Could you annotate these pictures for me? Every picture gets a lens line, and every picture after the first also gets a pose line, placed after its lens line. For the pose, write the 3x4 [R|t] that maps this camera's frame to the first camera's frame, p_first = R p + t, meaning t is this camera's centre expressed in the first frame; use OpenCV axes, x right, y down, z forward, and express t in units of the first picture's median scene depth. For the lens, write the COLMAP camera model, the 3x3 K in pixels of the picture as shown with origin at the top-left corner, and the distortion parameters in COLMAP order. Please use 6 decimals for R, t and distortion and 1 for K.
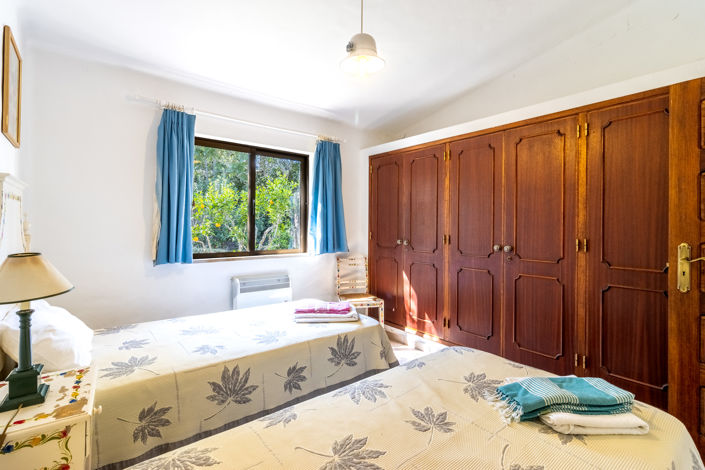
lens RADIAL K [[325.2, 0, 346.4], [0, 325.2, 224.3], [0, 0, 1]] dist [0.005053, -0.000211]
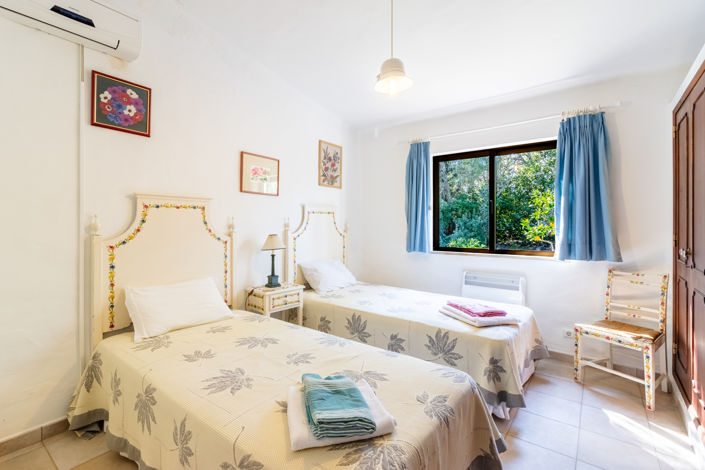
lens RADIAL K [[325.2, 0, 353.7], [0, 325.2, 230.4], [0, 0, 1]] dist [0.005053, -0.000211]
pose [[0.244998, 0.012426, -0.969444, 0.838088], [0.005175, 0.999887, 0.014123, 0.006228], [0.969510, -0.008477, 0.244906, 0.431817]]
